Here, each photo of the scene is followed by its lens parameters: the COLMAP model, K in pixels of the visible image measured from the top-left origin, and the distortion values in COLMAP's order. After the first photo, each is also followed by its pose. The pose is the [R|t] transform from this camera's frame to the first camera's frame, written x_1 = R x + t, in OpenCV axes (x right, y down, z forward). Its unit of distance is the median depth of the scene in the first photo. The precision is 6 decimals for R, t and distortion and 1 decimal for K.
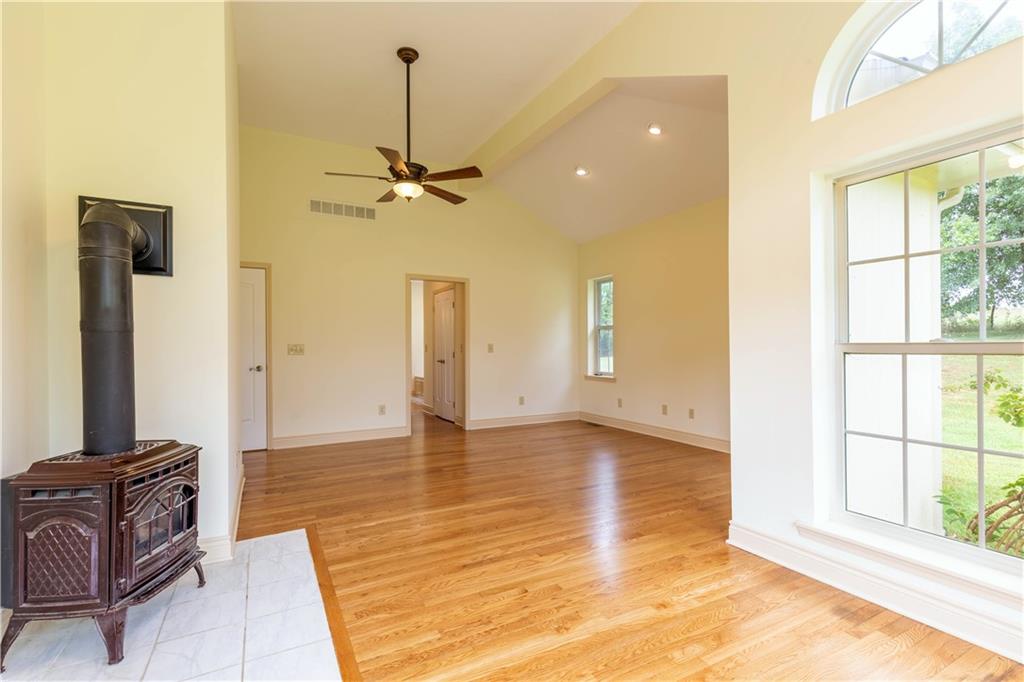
lens RADIAL K [[464.4, 0, 505.1], [0, 464.4, 343.1], [0, 0, 1]] dist [0.000840, 0.000547]
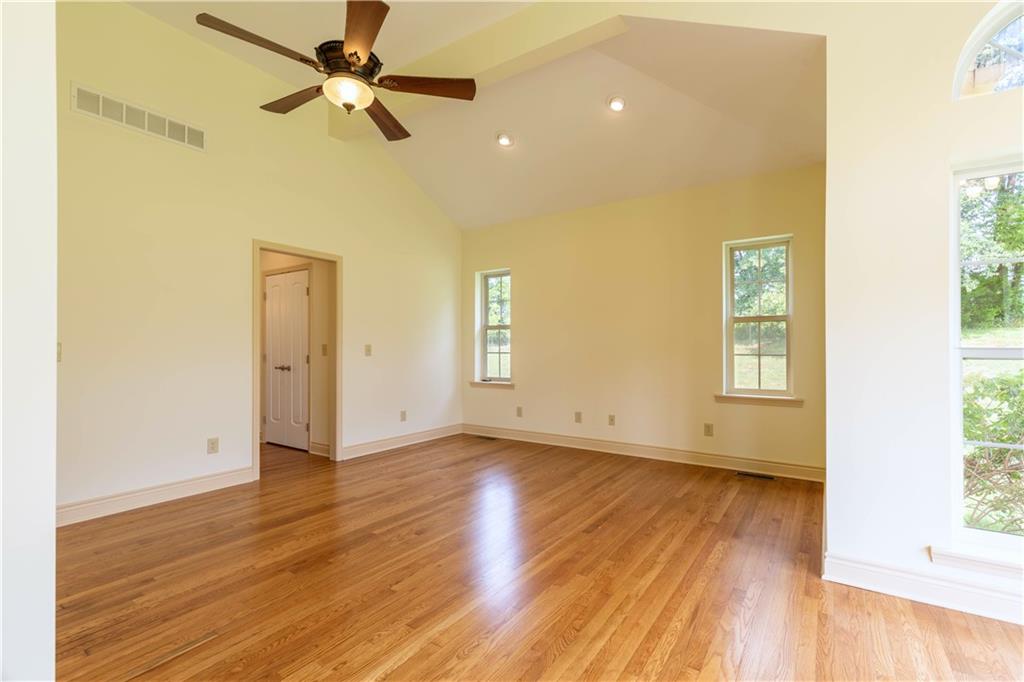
lens RADIAL K [[464.4, 0, 515.0], [0, 464.4, 344.4], [0, 0, 1]] dist [0.000840, 0.000547]
pose [[0.883368, 0.008891, 0.468596, -0.202371], [-0.008675, 0.999959, -0.002619, 0.001635], [-0.468600, -0.001751, 0.883409, 0.238061]]
